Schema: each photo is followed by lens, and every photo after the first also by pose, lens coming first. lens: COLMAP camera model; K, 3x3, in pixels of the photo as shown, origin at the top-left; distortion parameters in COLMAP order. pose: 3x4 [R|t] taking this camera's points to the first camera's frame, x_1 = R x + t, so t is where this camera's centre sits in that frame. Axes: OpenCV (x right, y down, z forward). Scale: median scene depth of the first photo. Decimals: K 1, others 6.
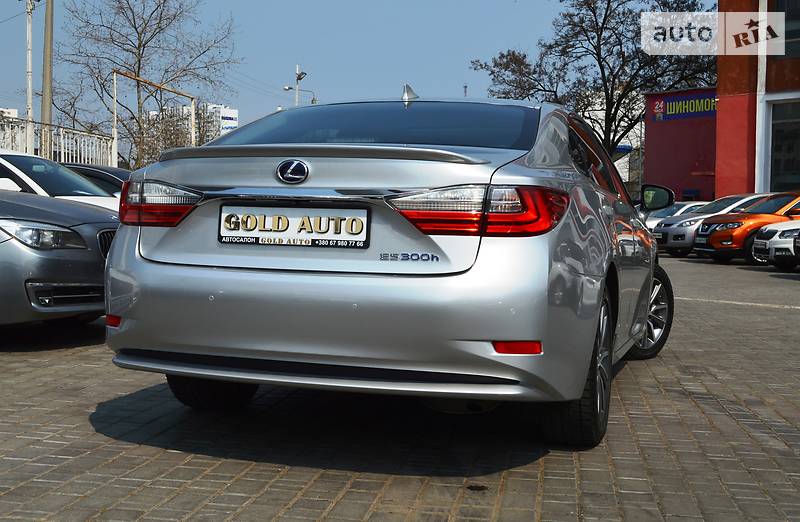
lens RADIAL K [[974.6, 0, 406.4], [0, 974.6, 259.7], [0, 0, 1]] dist [-0.024394, 0.000000]
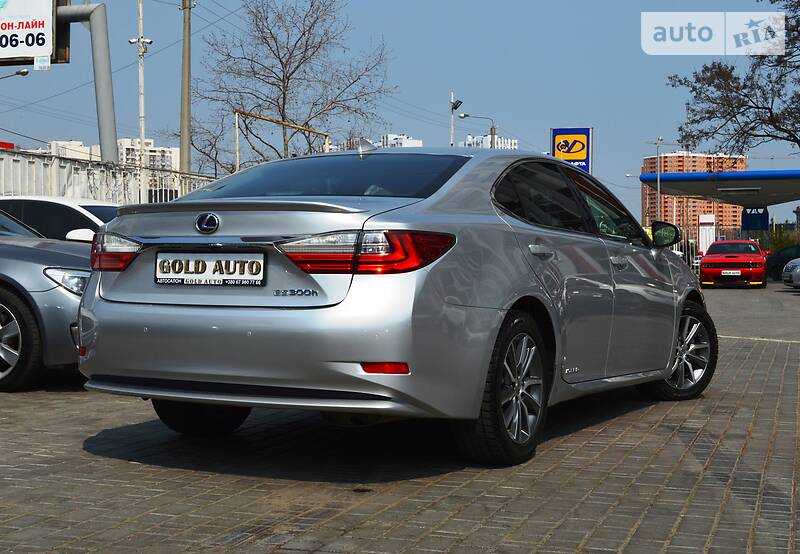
lens RADIAL K [[1124.4, 0, 437.8], [0, 1124.4, 295.3], [0, 0, 1]] dist [-0.025099, 0.000000]
pose [[0.988557, -0.015271, -0.150075, 0.341118], [0.013284, 0.999810, -0.014233, 0.019963], [0.150264, 0.012077, 0.988572, -0.294766]]
